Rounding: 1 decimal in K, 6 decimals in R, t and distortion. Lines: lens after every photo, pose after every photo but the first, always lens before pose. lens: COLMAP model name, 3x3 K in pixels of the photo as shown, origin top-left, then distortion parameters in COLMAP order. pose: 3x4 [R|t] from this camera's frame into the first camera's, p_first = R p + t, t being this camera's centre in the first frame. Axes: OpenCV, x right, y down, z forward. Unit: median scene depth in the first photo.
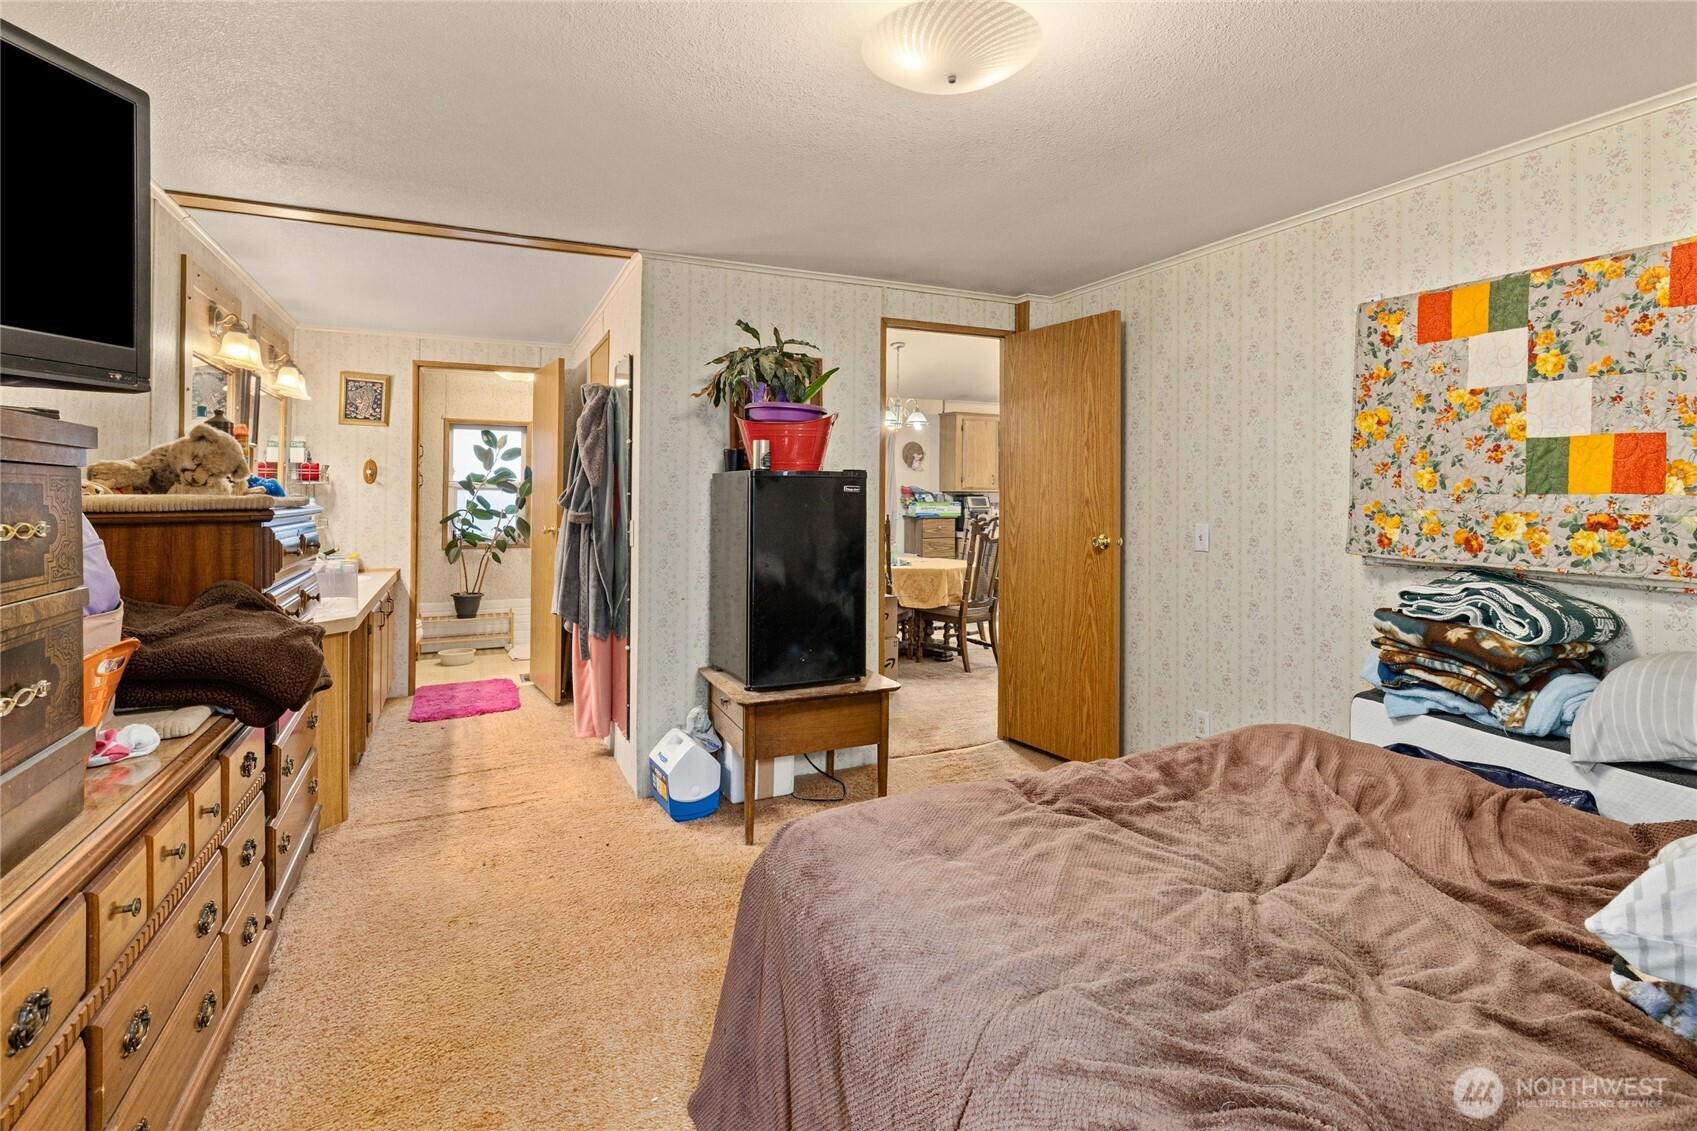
lens RADIAL K [[858.4, 0, 876.5], [0, 858.4, 487.9], [0, 0, 1]] dist [-0.000131, -0.000449]
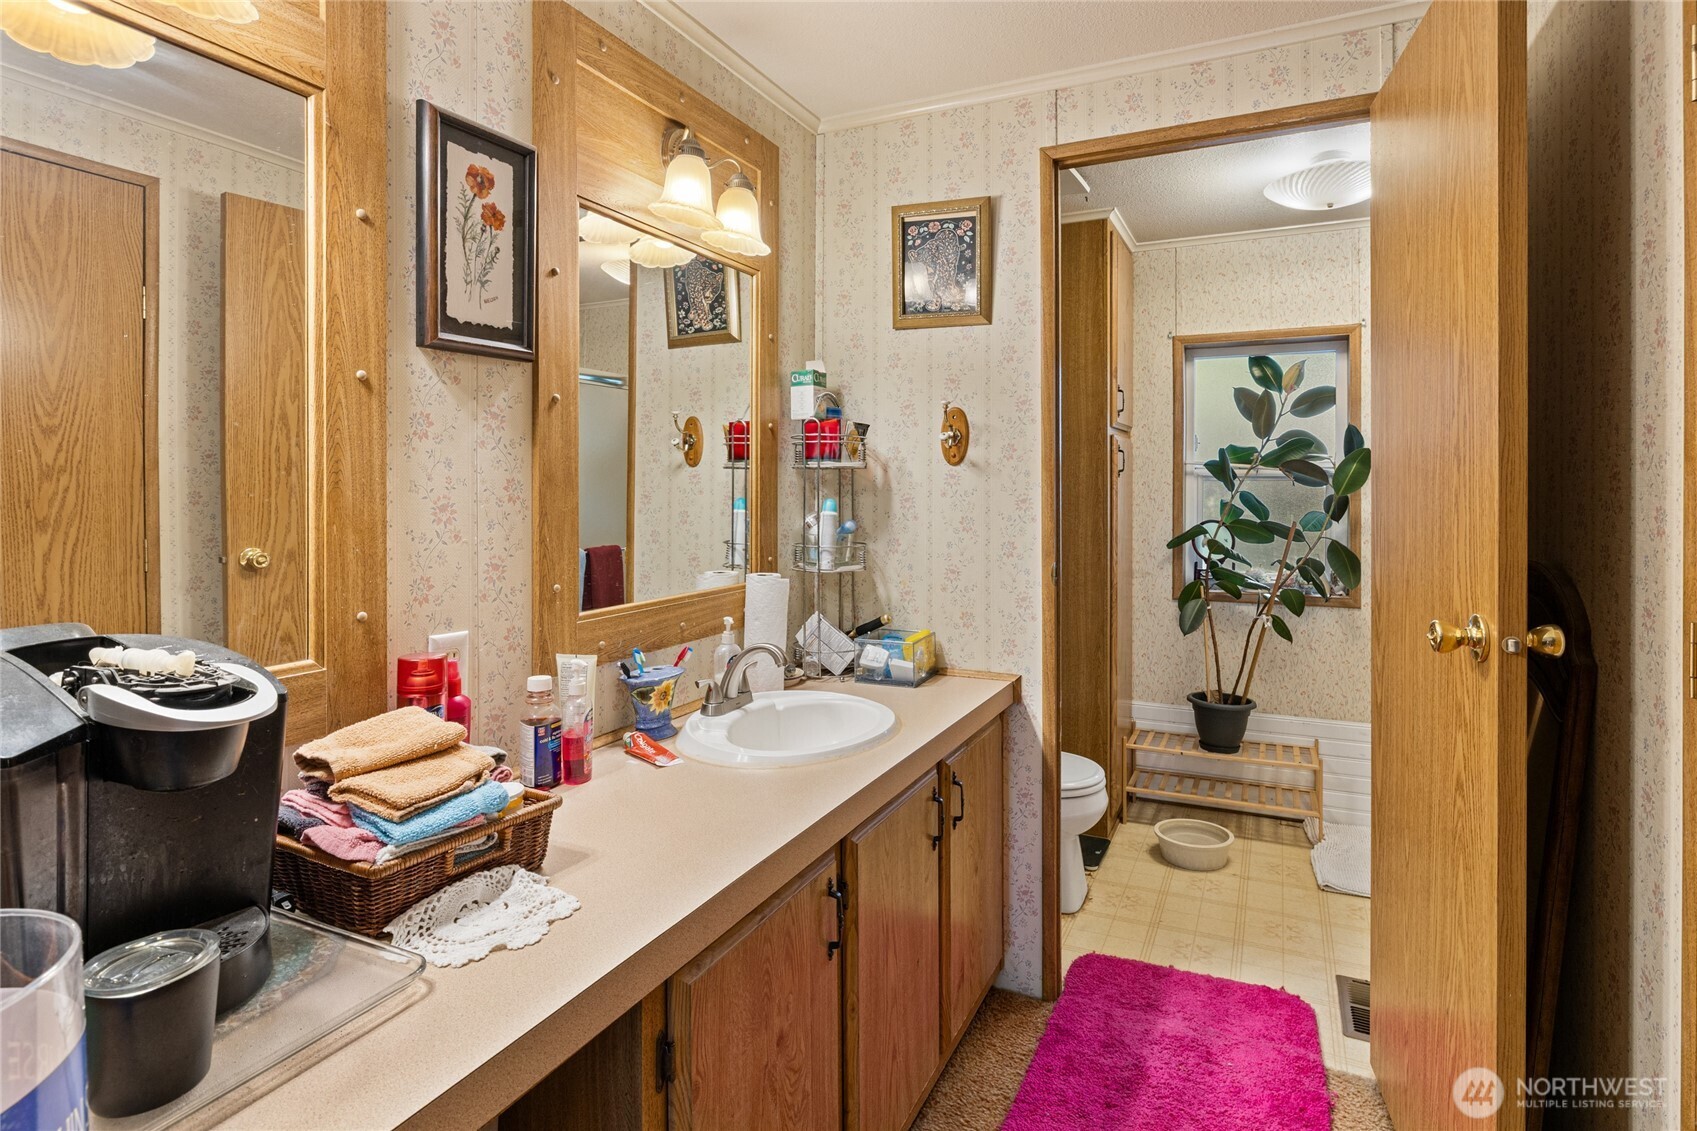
lens RADIAL K [[883.9, 0, 876.3], [0, 883.9, 481.2], [0, 0, 1]] dist [0.002337, 0.000044]
pose [[0.638242, -0.010045, -0.769770, -0.216614], [0.009438, 0.999942, -0.005223, 0.003802], [0.769778, -0.003931, 0.638299, 0.531735]]
